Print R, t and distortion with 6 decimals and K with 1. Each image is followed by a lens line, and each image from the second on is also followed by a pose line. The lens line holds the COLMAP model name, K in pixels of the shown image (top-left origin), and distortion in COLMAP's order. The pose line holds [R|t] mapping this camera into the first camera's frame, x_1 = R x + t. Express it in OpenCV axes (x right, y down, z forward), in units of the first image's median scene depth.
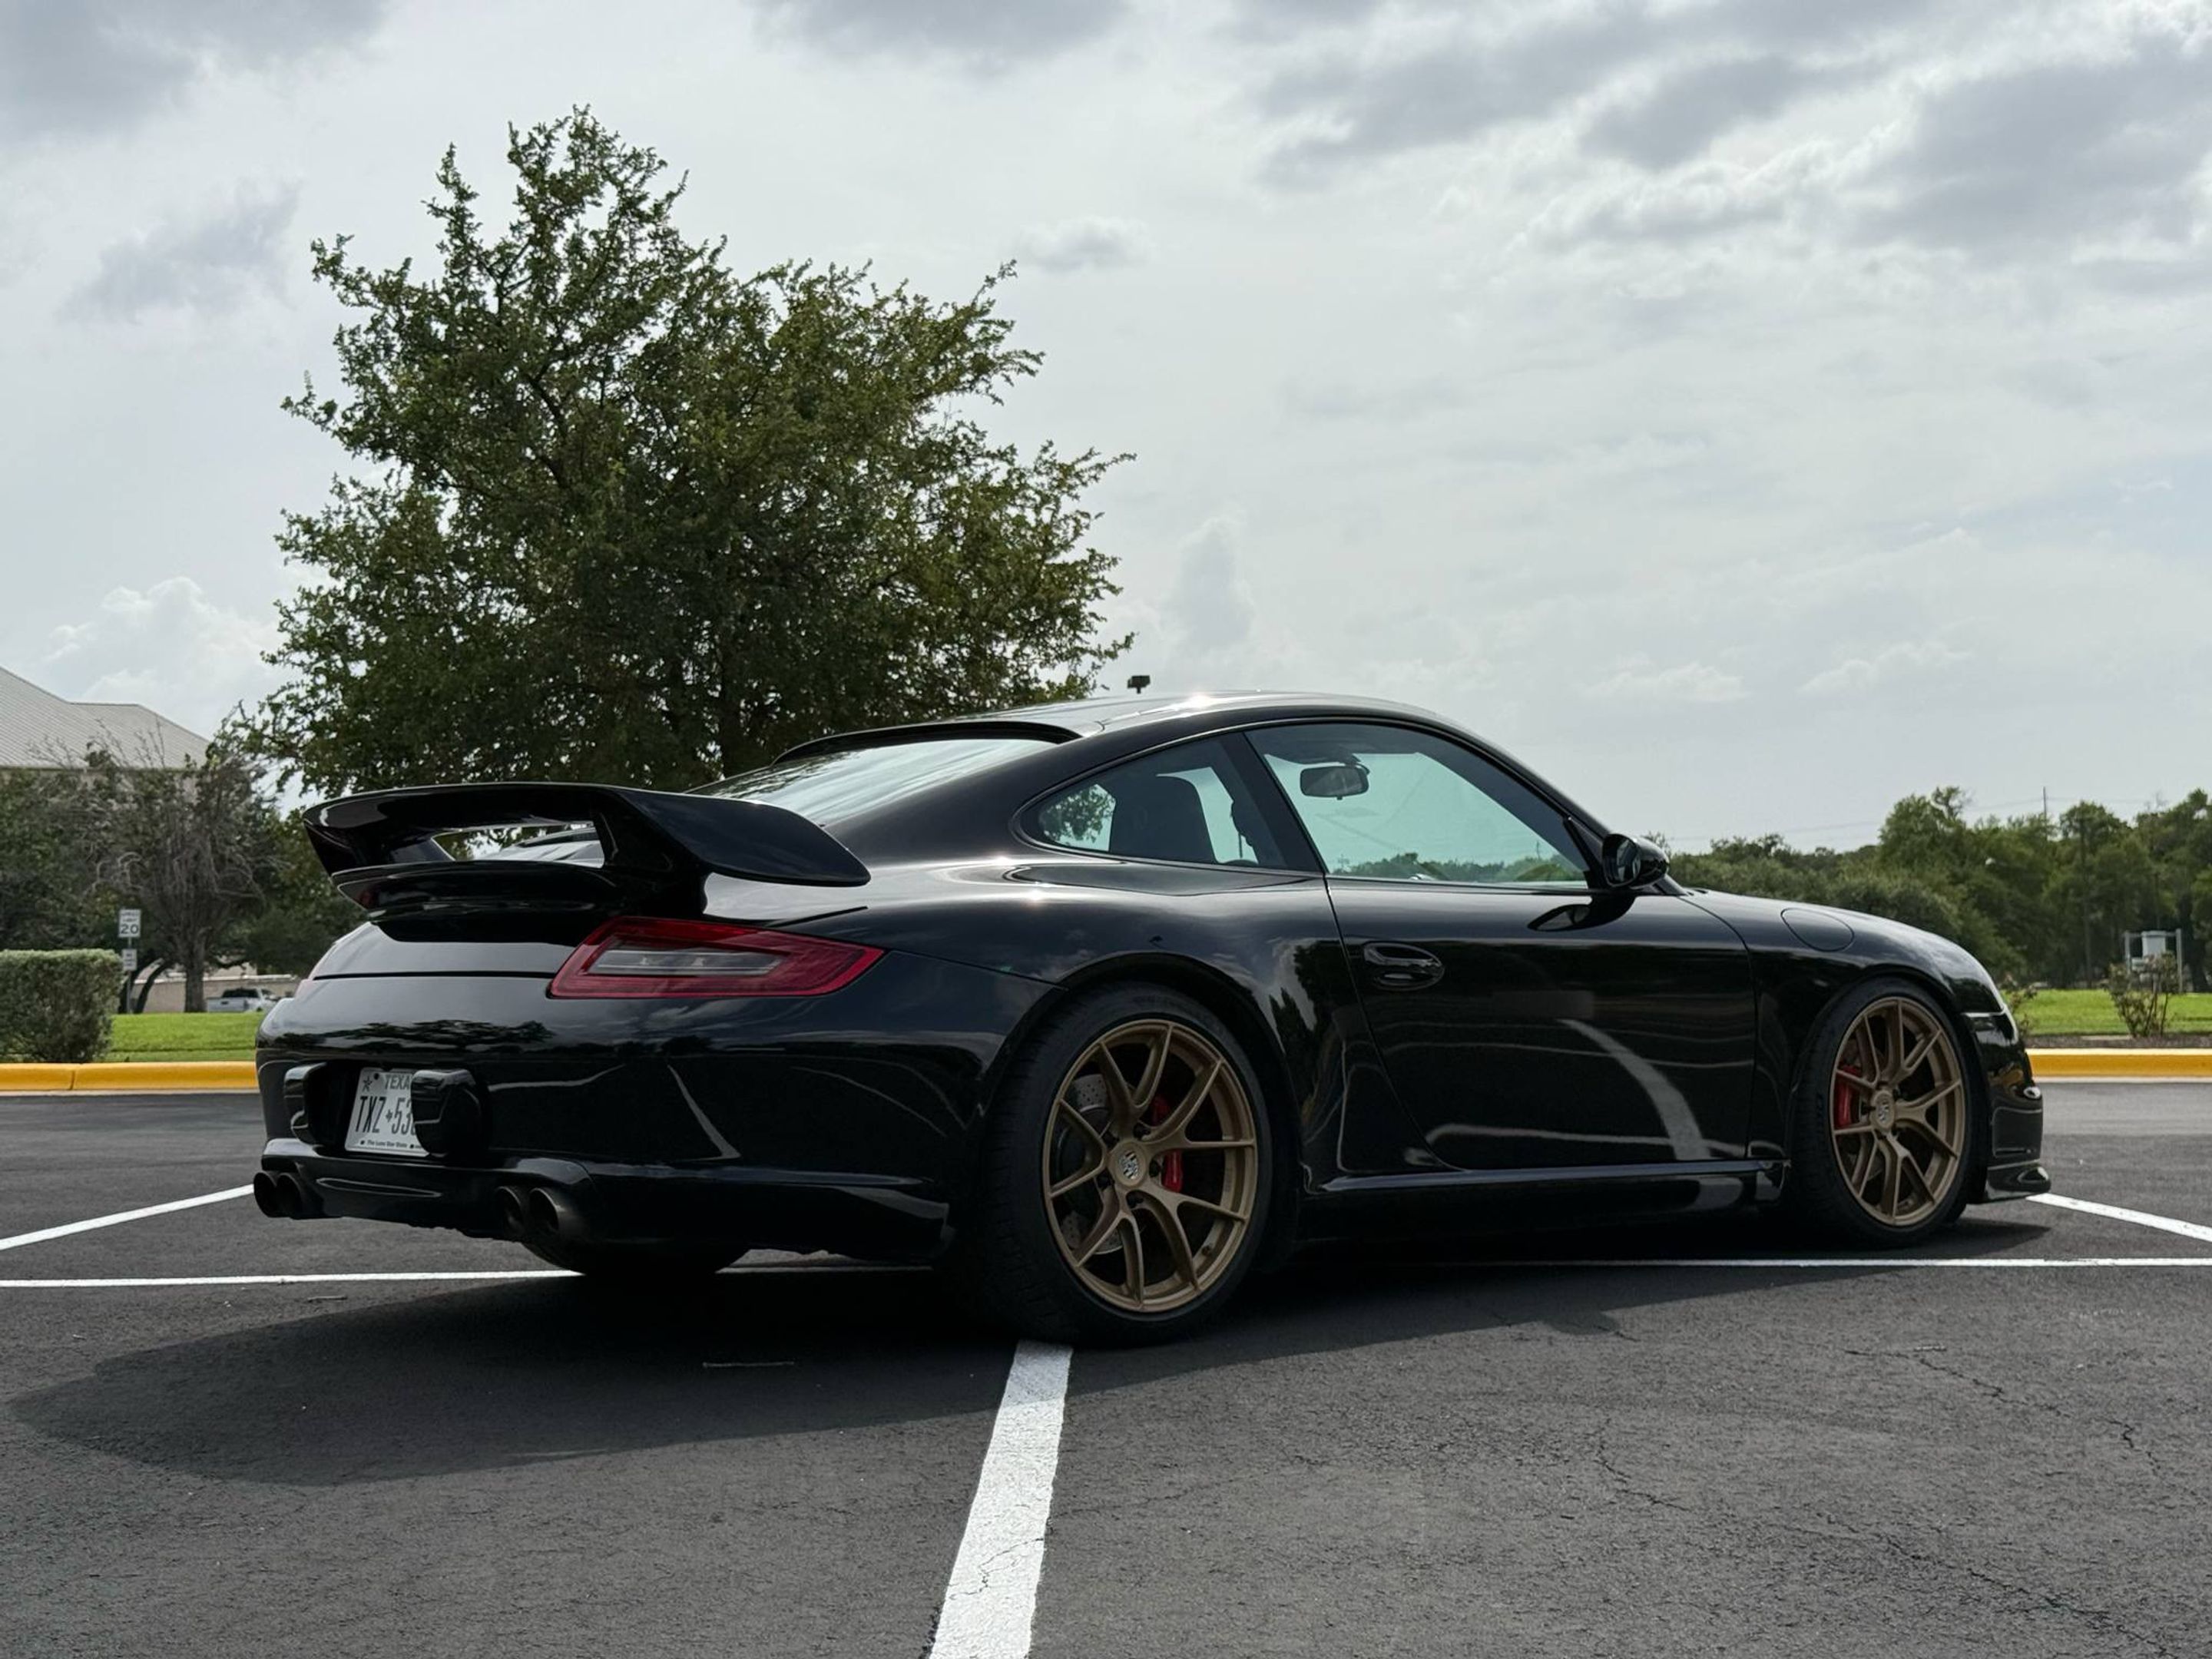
lens RADIAL K [[3093.9, 0, 1116.3], [0, 3093.9, 836.3], [0, 0, 1]] dist [0.188392, -0.409797]
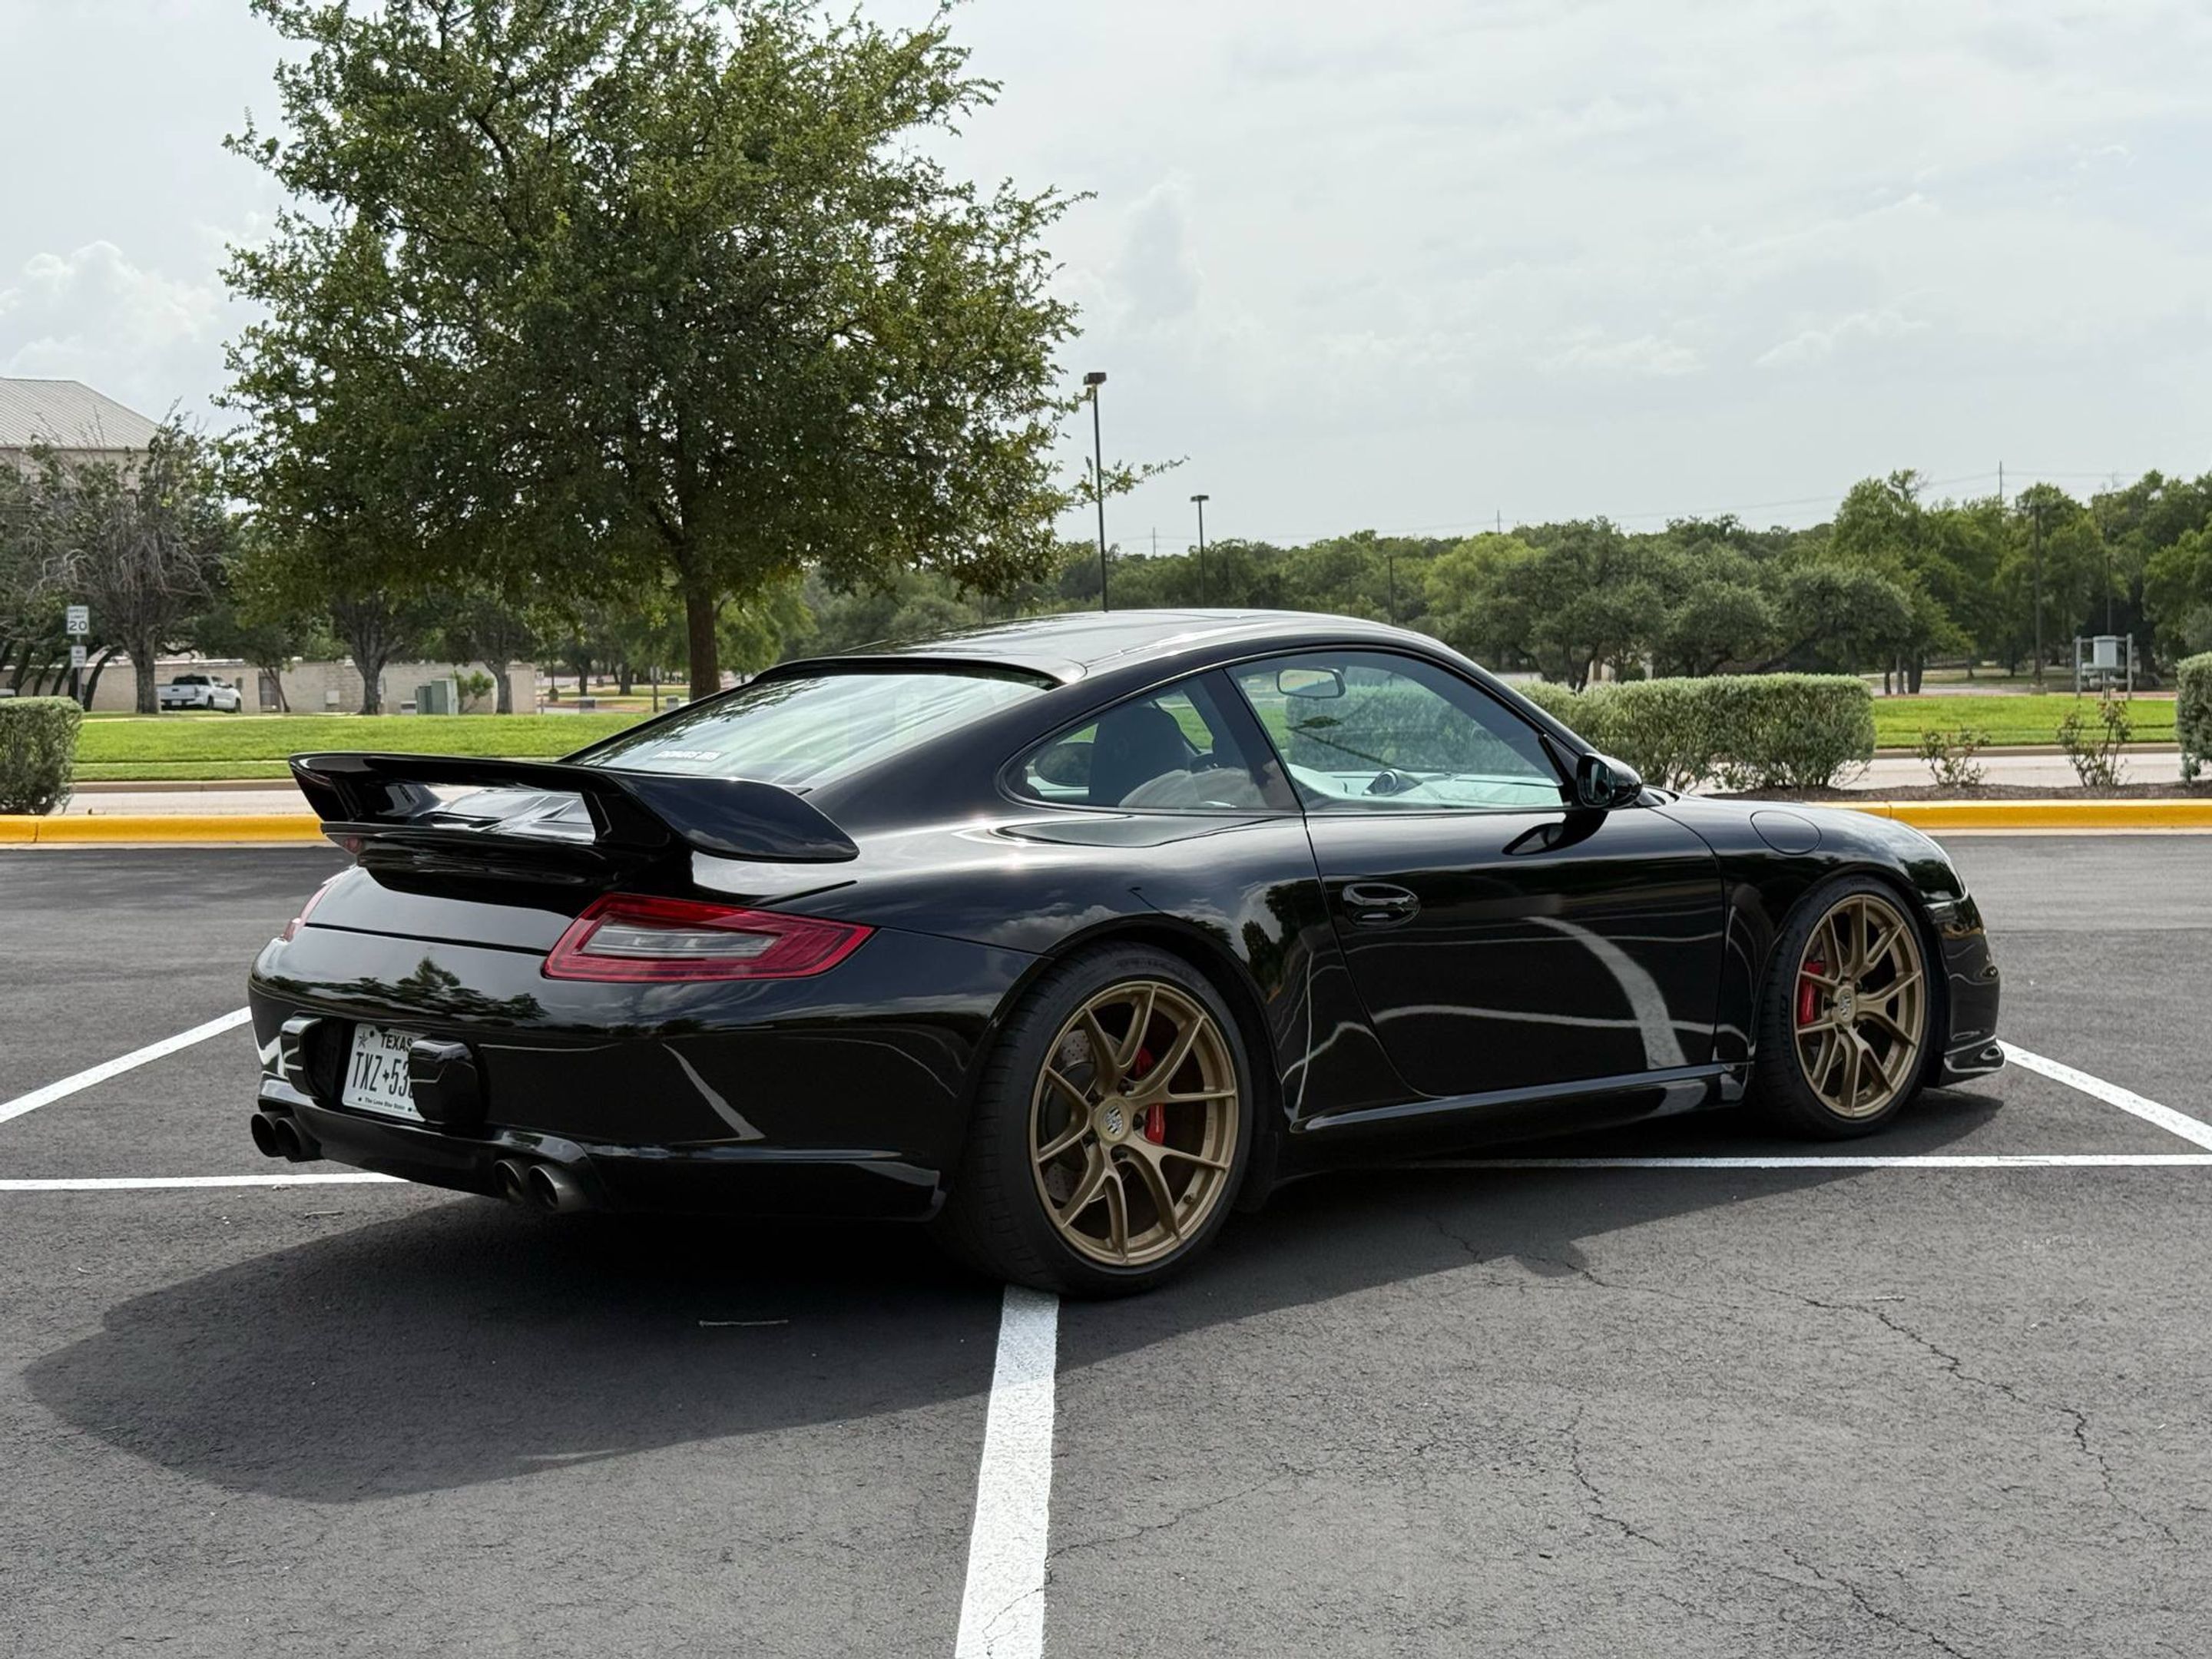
lens RADIAL K [[3093.9, 0, 1116.3], [0, 3093.9, 836.3], [0, 0, 1]] dist [0.188392, -0.409797]
pose [[0.999887, -0.001317, 0.014942, -0.002868], [-0.000252, 0.994523, 0.104516, -0.026789], [-0.014998, -0.104508, 0.994411, -0.001778]]
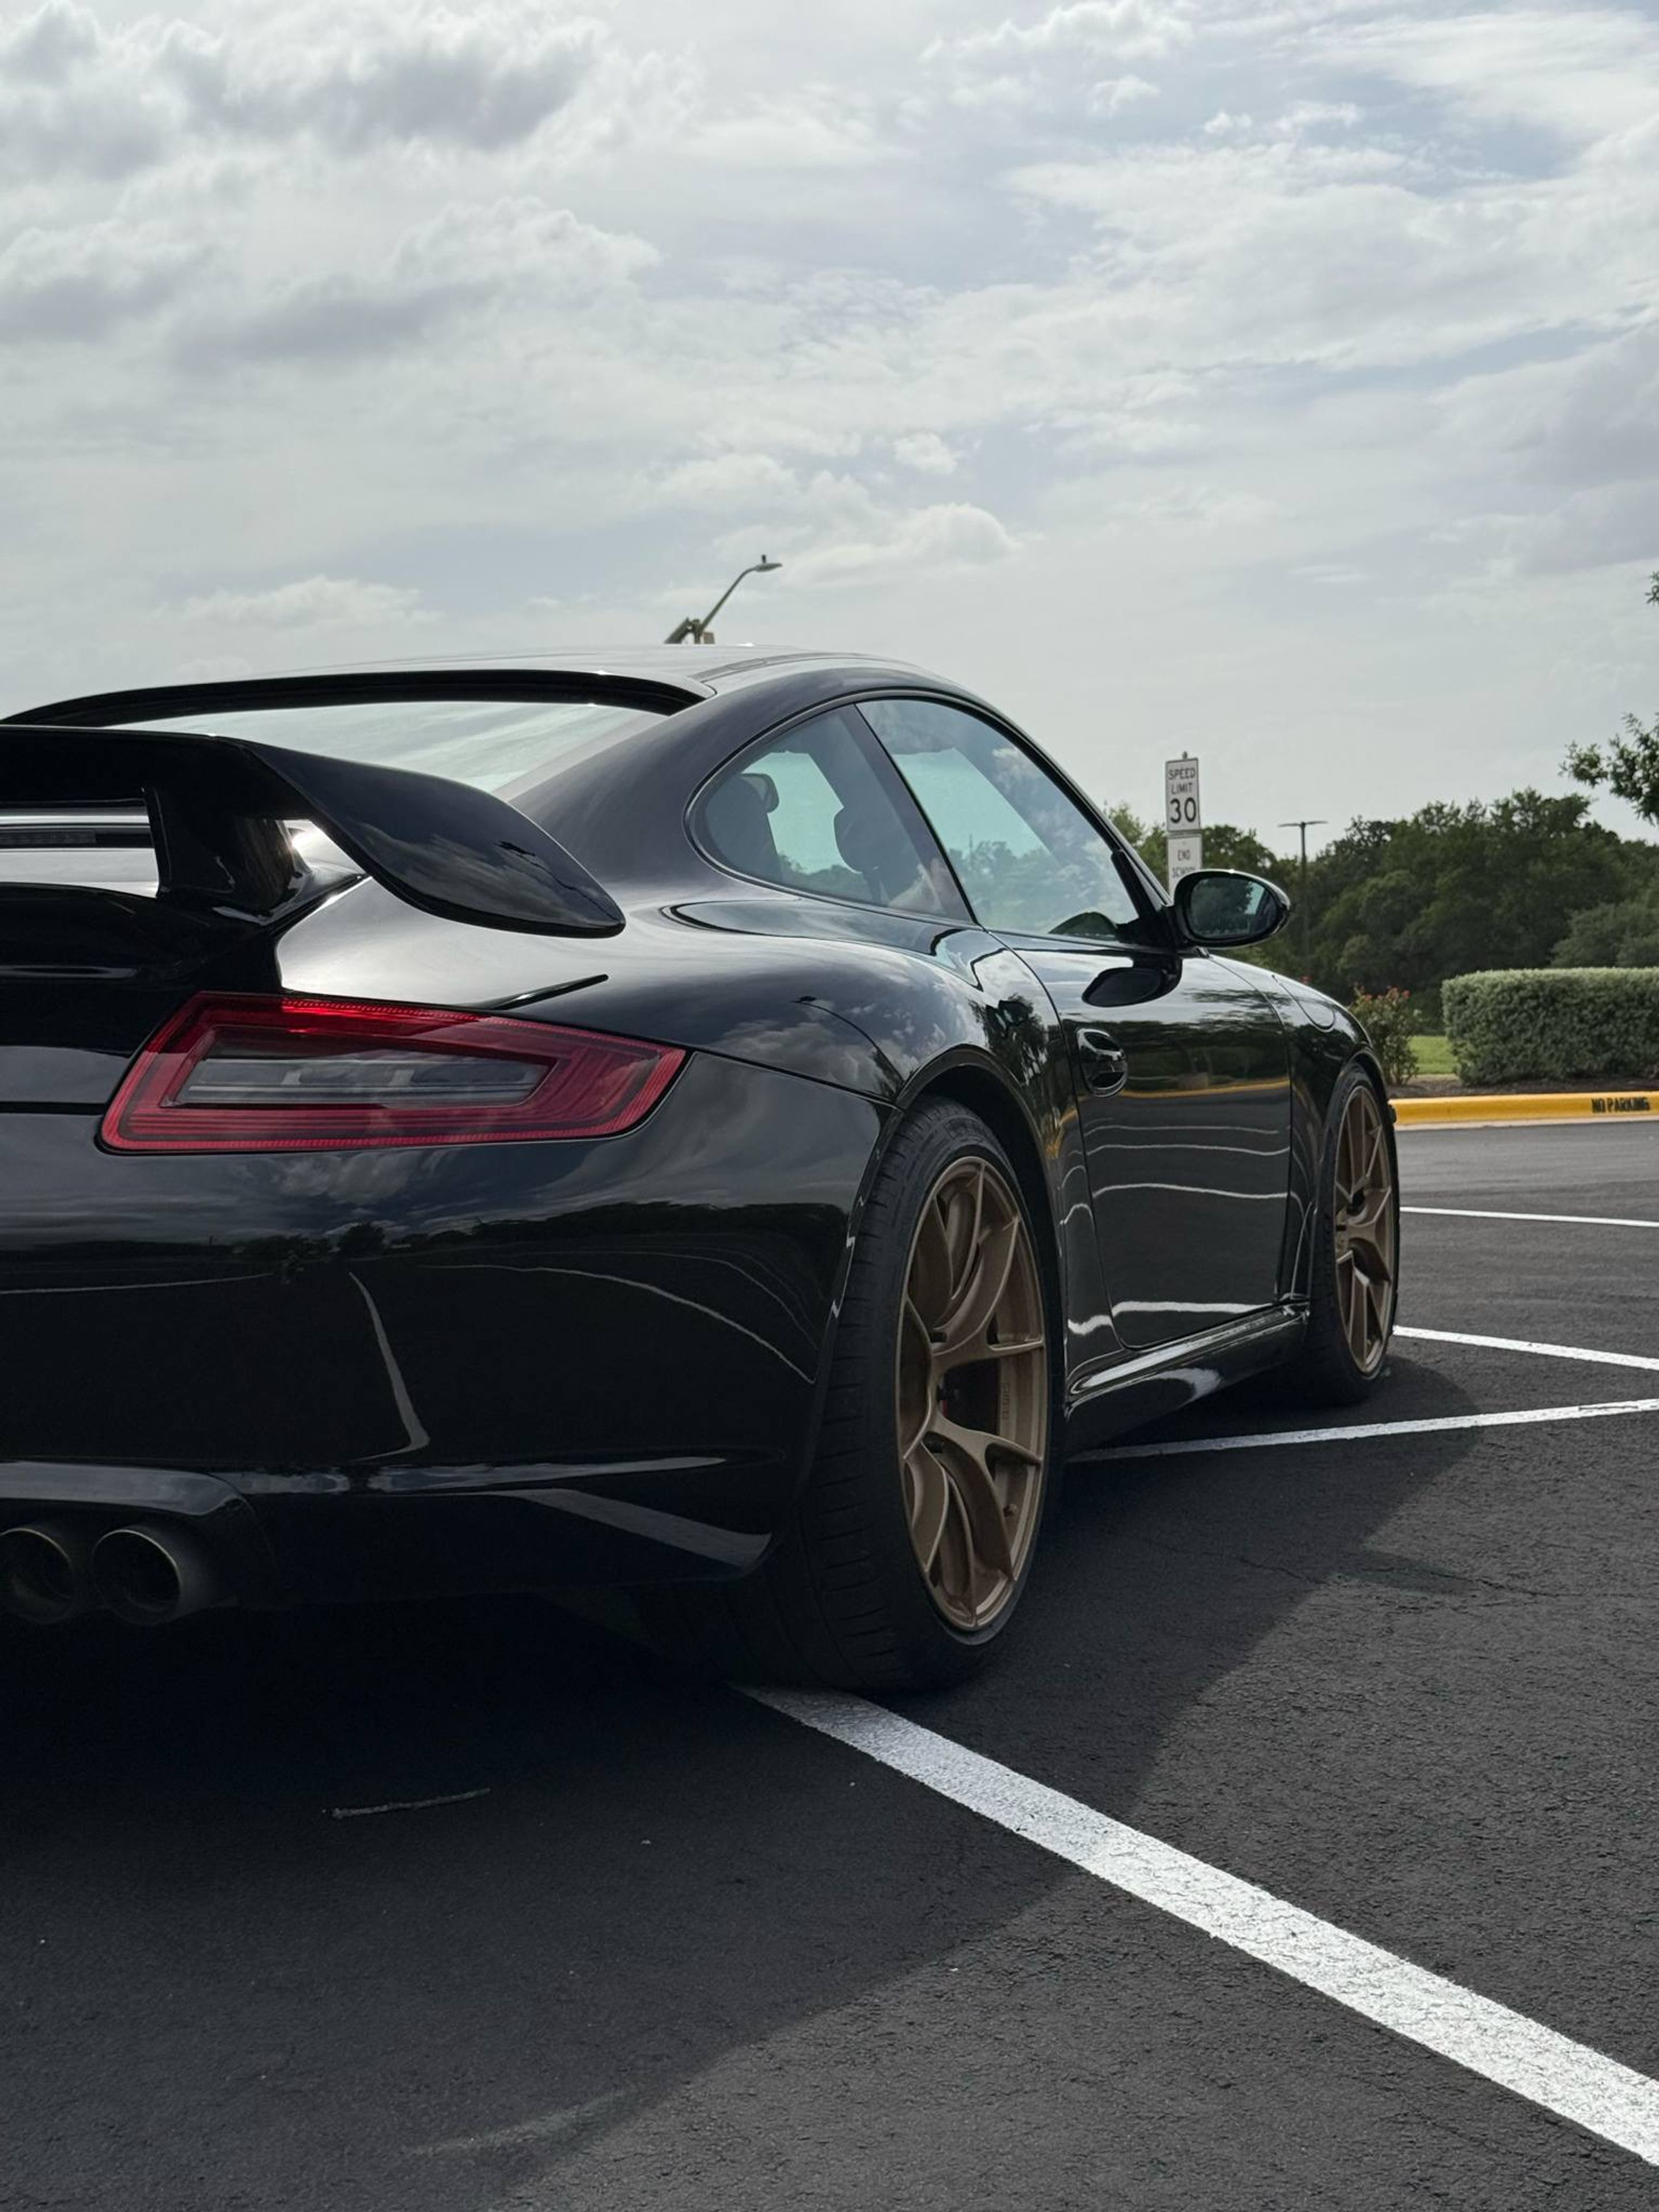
lens RADIAL K [[3097.0, 0, 846.4], [0, 3097.0, 1117.9], [0, 0, 1]] dist [0.200809, -0.467320]
pose [[0.887214, -0.023764, 0.460745, -0.083244], [-0.007678, 0.997774, 0.066247, 0.003055], [-0.461293, -0.062313, 0.885057, 0.132178]]
